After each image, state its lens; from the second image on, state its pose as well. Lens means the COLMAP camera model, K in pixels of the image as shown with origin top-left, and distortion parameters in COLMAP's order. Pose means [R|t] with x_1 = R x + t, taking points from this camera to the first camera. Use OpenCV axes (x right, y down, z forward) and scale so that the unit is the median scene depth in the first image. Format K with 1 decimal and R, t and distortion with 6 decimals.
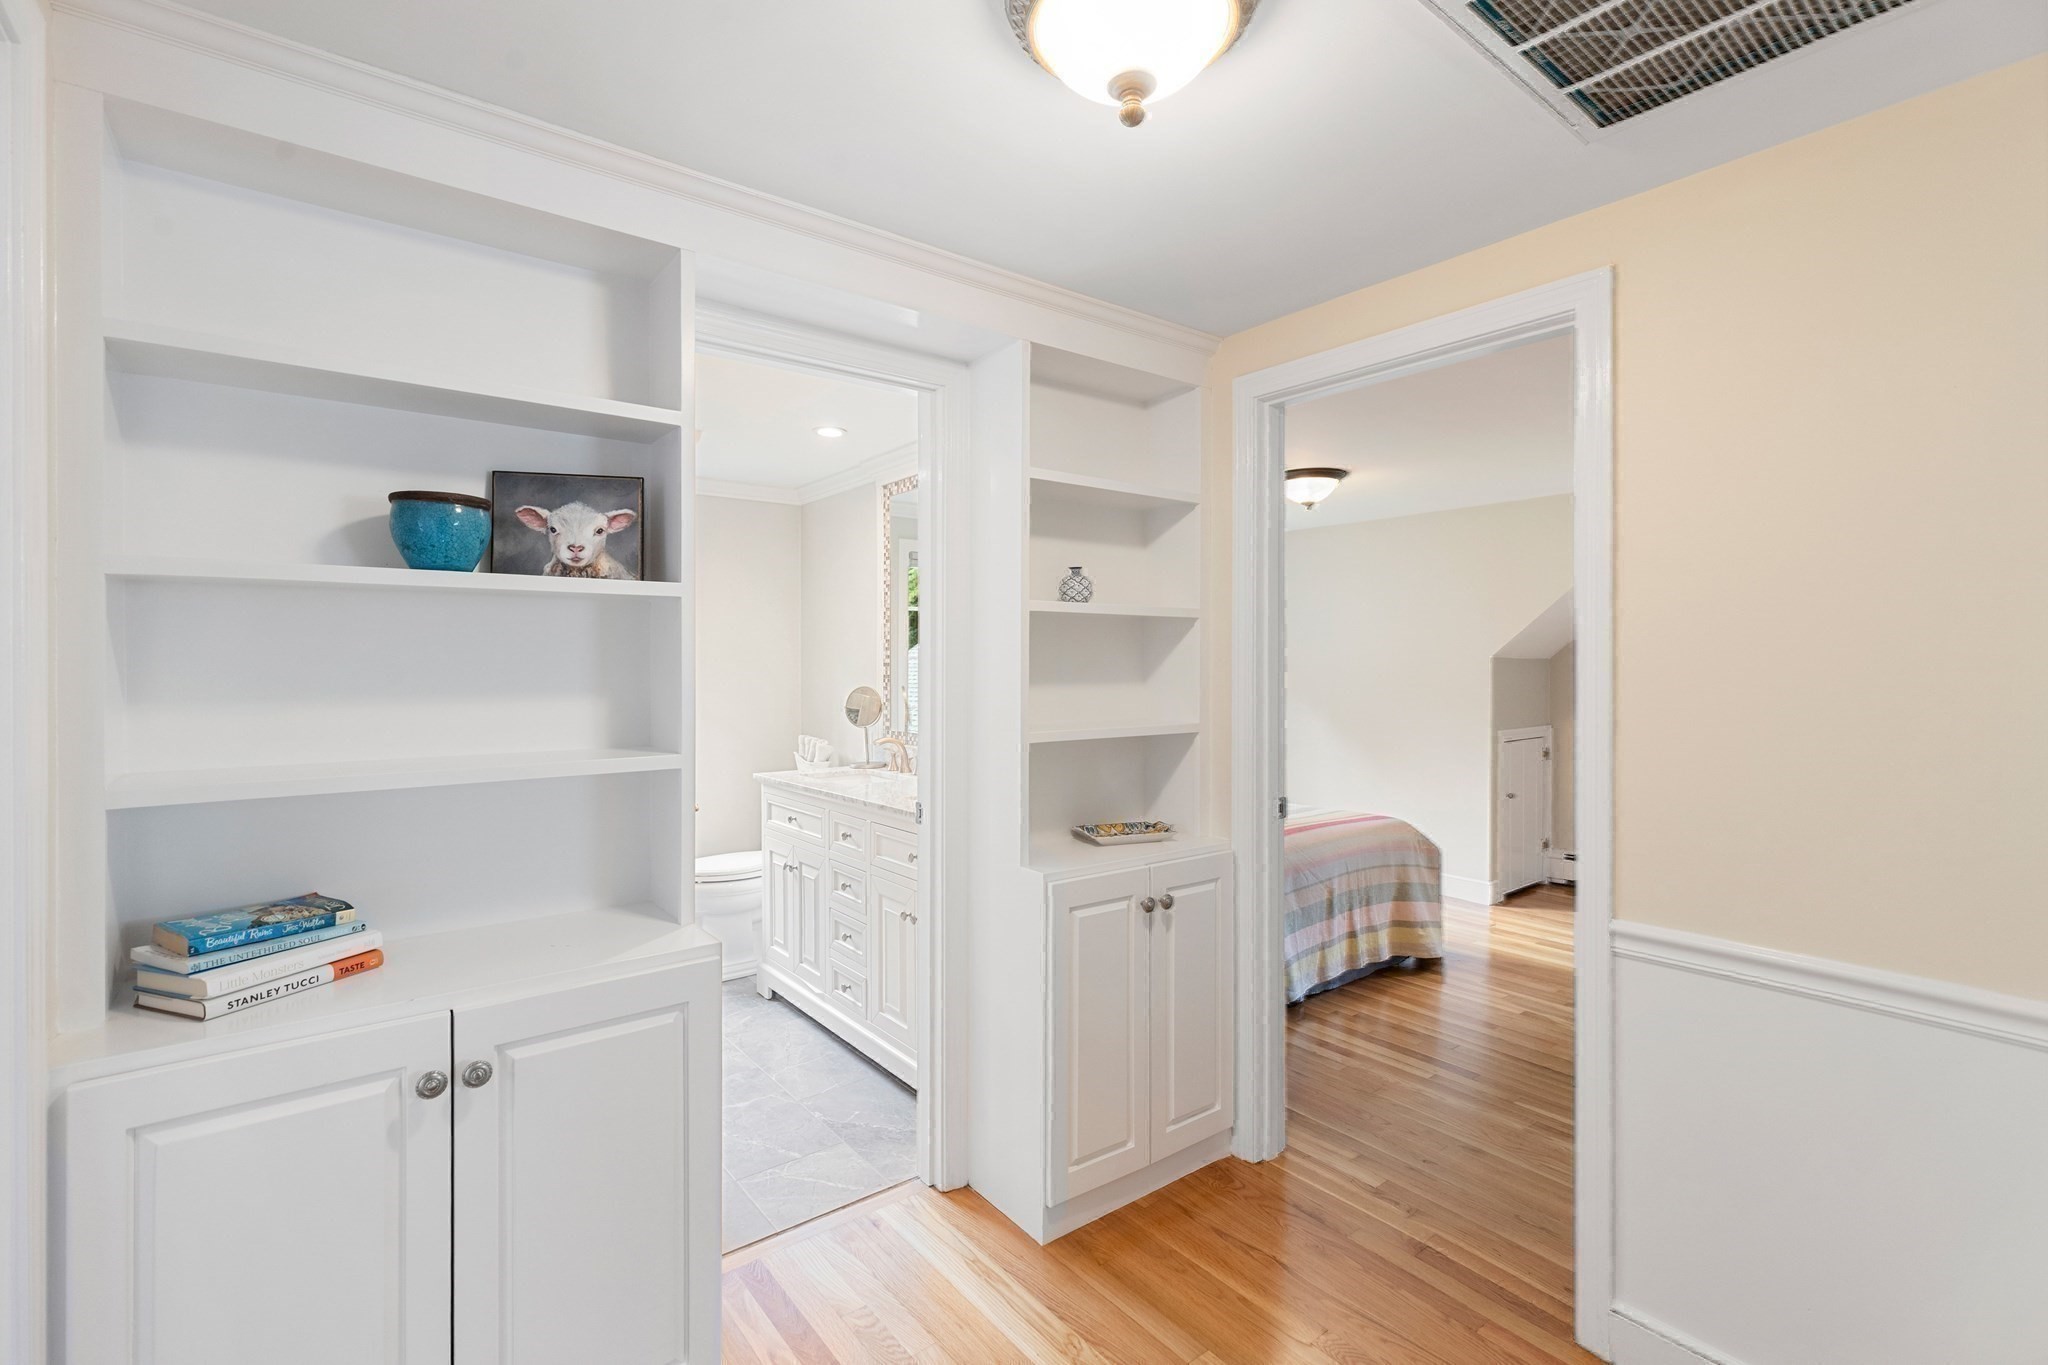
lens RADIAL K [[935.0, 0, 1035.5], [0, 935.0, 680.4], [0, 0, 1]] dist [0.009669, -0.001335]
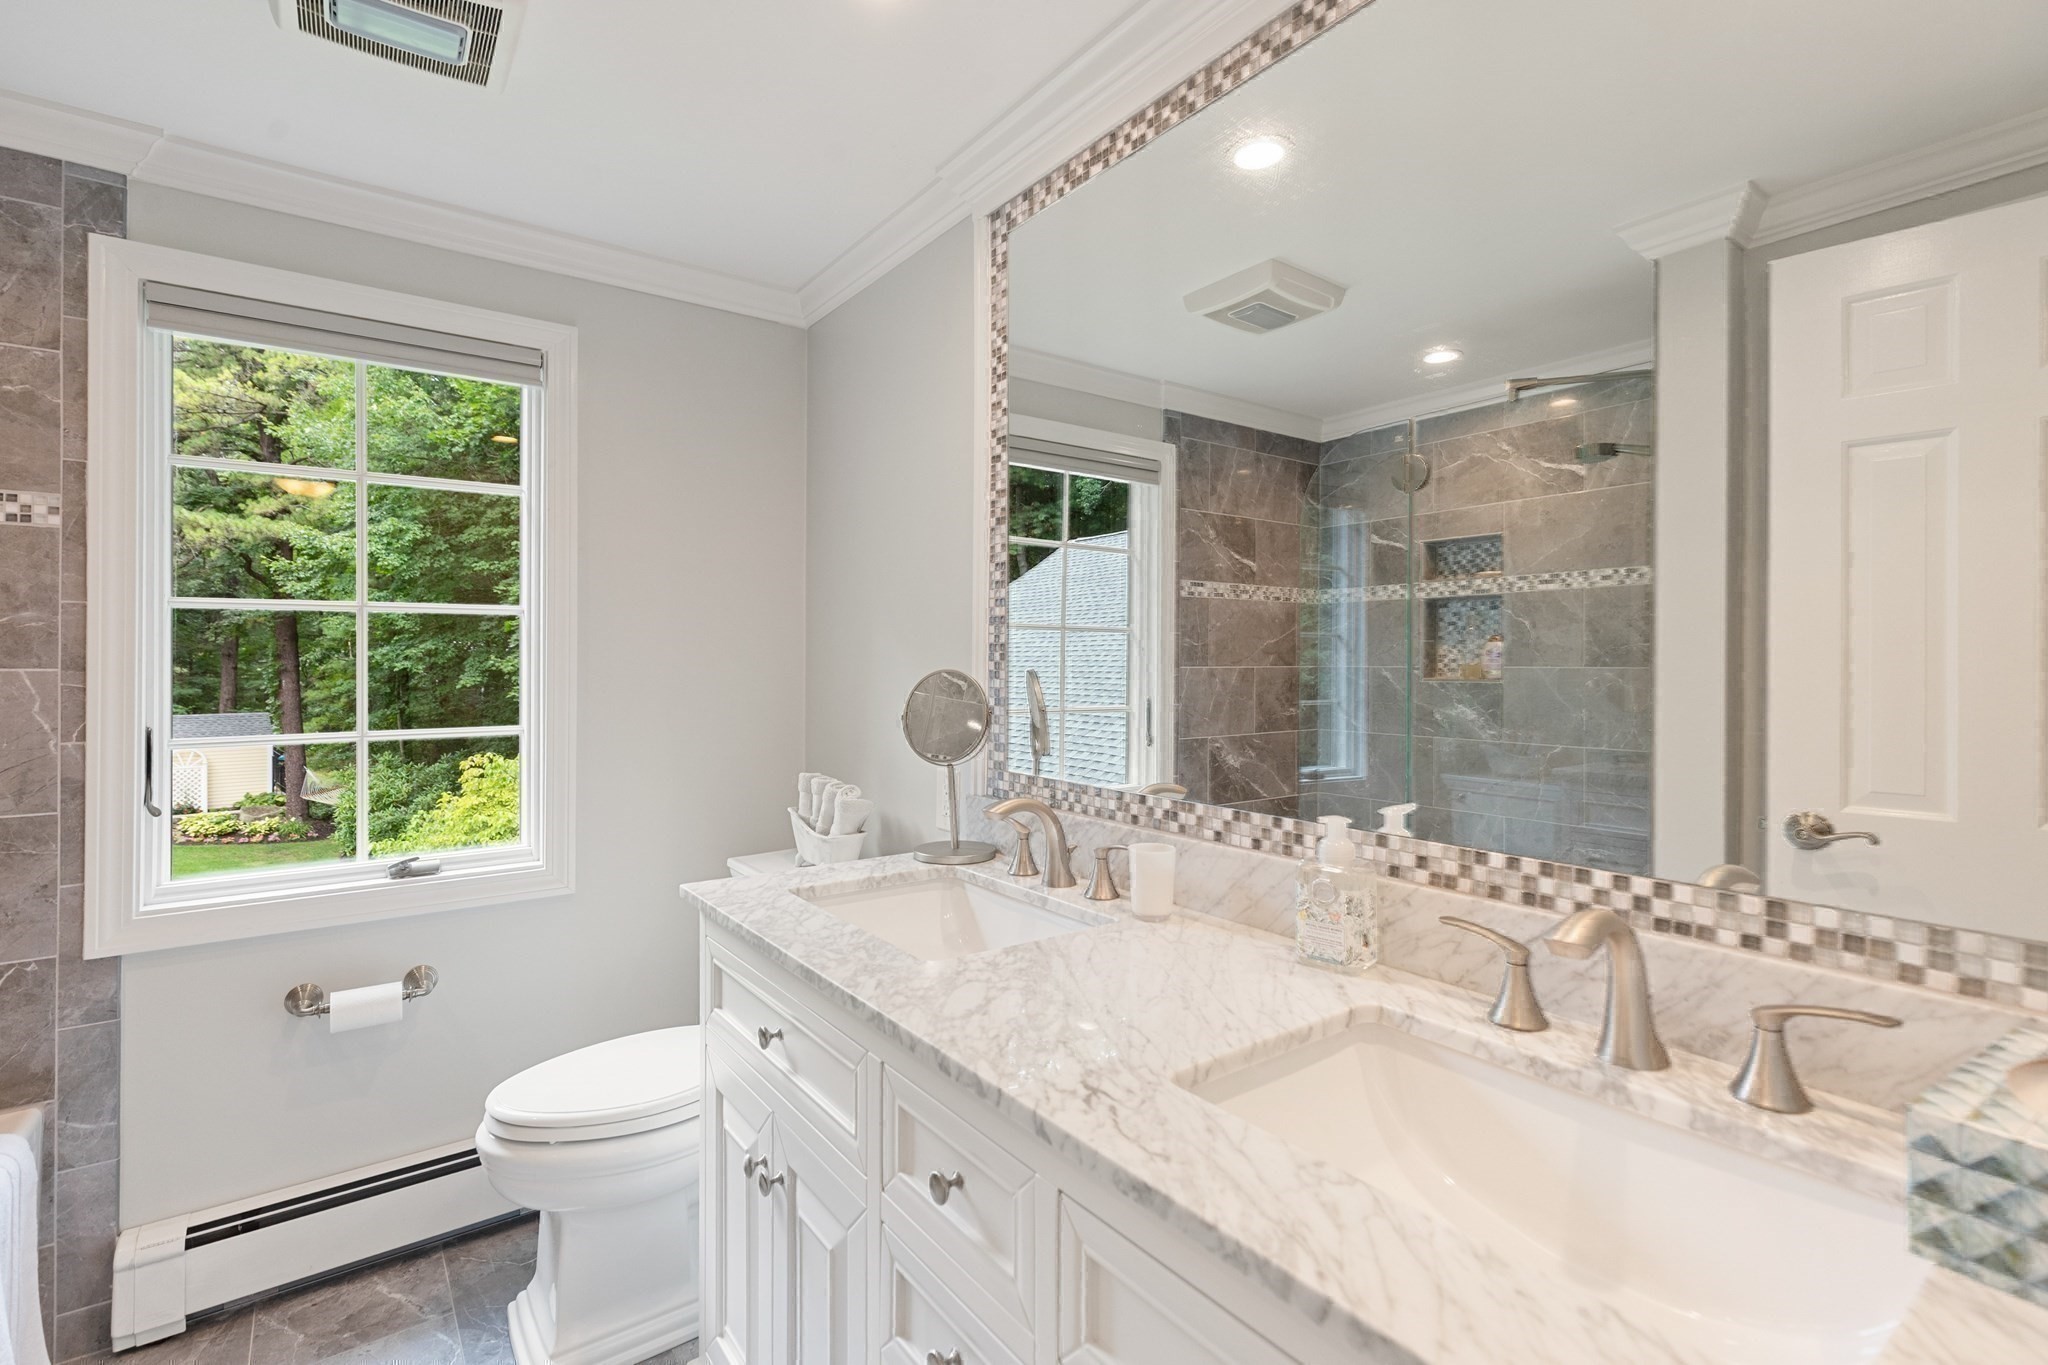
lens RADIAL K [[935.0, 0, 1015.5], [0, 935.0, 671.2], [0, 0, 1]] dist [0.009669, -0.001335]
pose [[0.999465, 0.005323, -0.032263, -0.137687], [-0.005416, 0.999981, -0.002792, 0.008285], [0.032247, 0.002965, 0.999476, 0.569008]]
